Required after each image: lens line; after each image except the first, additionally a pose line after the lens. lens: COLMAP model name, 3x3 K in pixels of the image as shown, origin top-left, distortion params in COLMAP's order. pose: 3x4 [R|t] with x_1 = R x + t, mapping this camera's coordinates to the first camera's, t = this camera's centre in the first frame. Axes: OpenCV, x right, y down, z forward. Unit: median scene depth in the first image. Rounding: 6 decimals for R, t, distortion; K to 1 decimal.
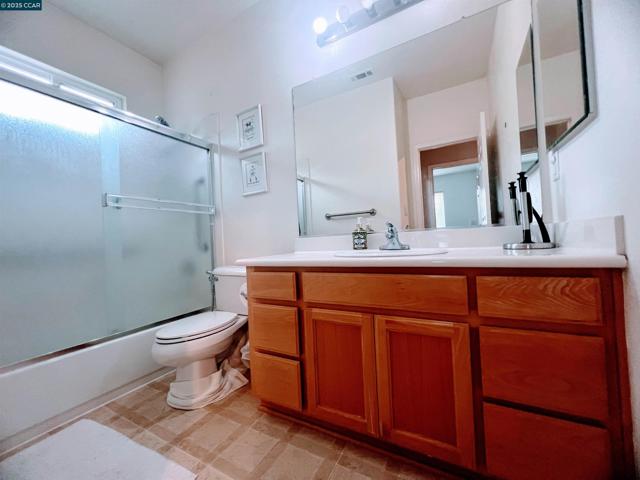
lens RADIAL K [[255.6, 0, 323.0], [0, 255.6, 239.2], [0, 0, 1]] dist [-0.003191, -0.000609]
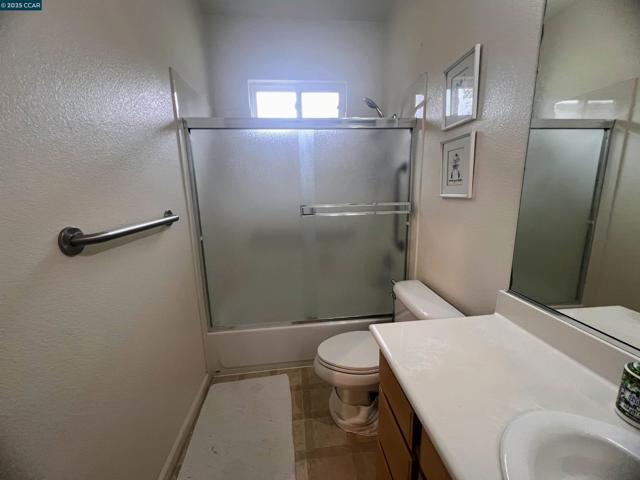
lens RADIAL K [[259.9, 0, 319.4], [0, 259.9, 239.5], [0, 0, 1]] dist [-0.008200, 0.000197]
pose [[0.564354, 0.198596, -0.801289, 0.101277], [-0.002077, 0.970971, 0.239188, -0.239244], [0.825530, -0.133322, 0.548384, 0.330261]]
